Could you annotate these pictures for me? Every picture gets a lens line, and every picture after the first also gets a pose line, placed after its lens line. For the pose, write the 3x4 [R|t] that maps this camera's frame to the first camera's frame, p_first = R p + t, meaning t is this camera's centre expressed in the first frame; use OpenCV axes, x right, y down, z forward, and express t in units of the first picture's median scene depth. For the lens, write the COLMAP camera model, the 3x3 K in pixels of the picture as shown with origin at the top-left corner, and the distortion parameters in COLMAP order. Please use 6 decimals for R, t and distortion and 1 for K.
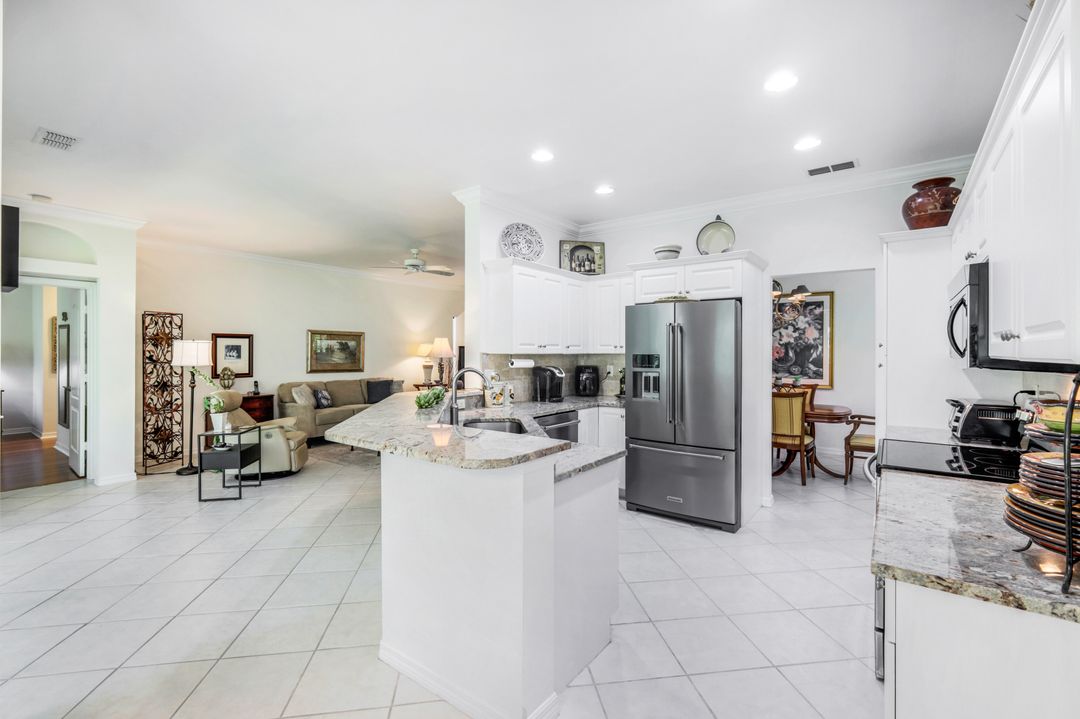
lens RADIAL K [[481.0, 0, 541.1], [0, 481.0, 356.9], [0, 0, 1]] dist [0.003851, -0.000478]
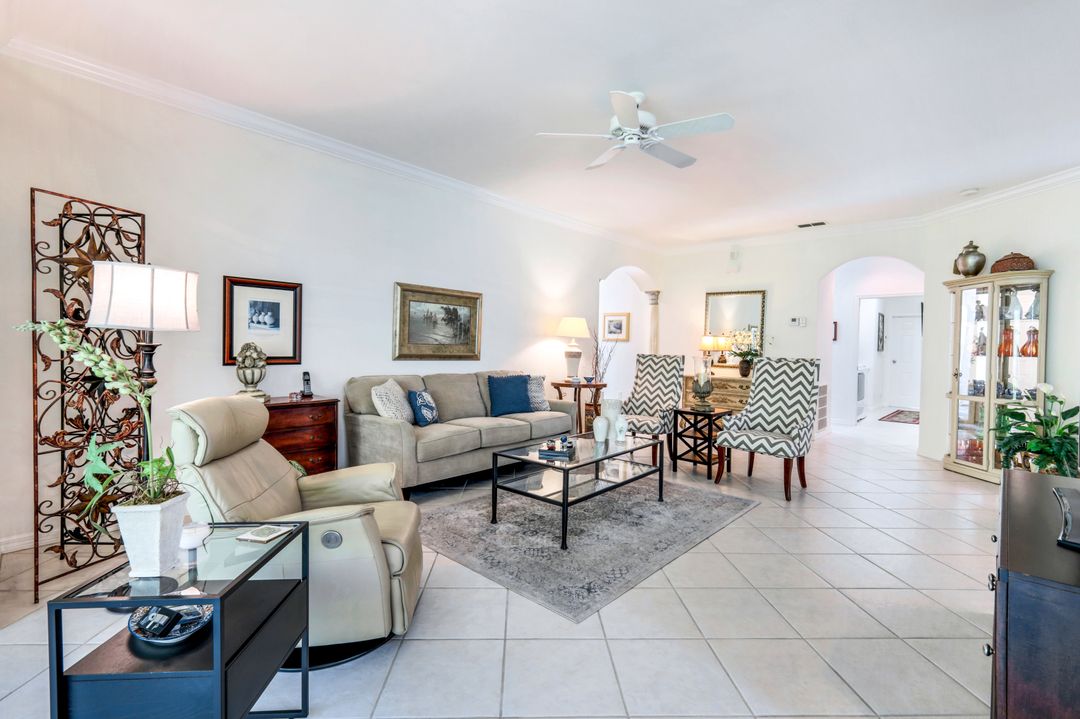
lens RADIAL K [[481.0, 0, 536.7], [0, 481.0, 359.6], [0, 0, 1]] dist [0.003851, -0.000478]
pose [[0.994695, 0.020343, -0.100838, -0.301558], [-0.018784, 0.999689, 0.016377, 0.024378], [0.101139, -0.014396, 0.994768, 0.524399]]
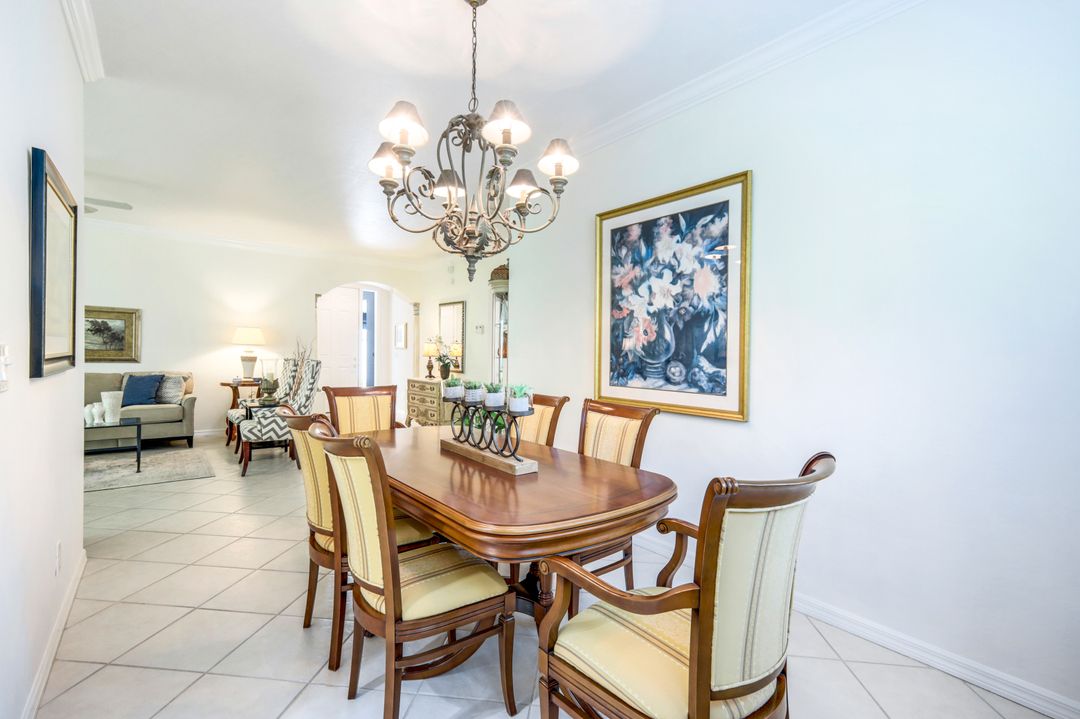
lens RADIAL K [[481.0, 0, 541.3], [0, 481.0, 358.9], [0, 0, 1]] dist [0.003851, -0.000478]
pose [[0.970045, 0.018174, -0.242243, 0.510749], [-0.019361, 0.999809, -0.002521, 0.018837], [0.242151, 0.007136, 0.970212, 0.550490]]
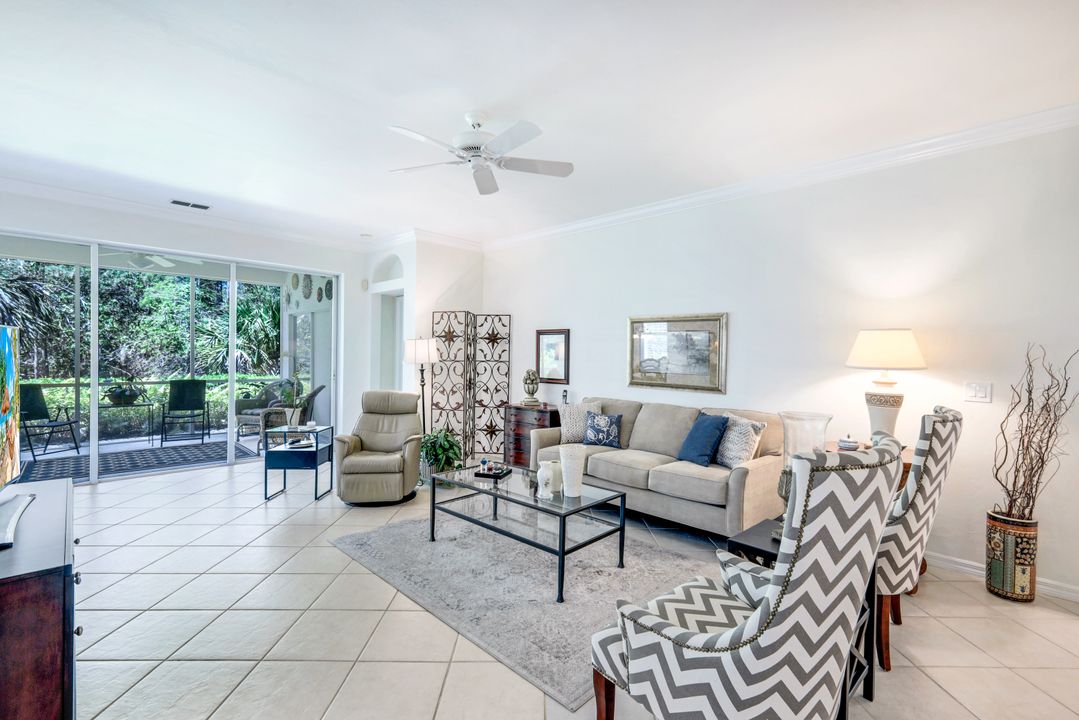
lens RADIAL K [[480.6, 0, 547.1], [0, 480.6, 357.3], [0, 0, 1]] dist [0.003851, -0.000478]
pose [[-0.117828, 0.004412, -0.993024, 0.168912], [-0.027066, 0.999604, 0.007652, -0.006594], [0.992665, 0.027779, -0.117662, 1.111528]]
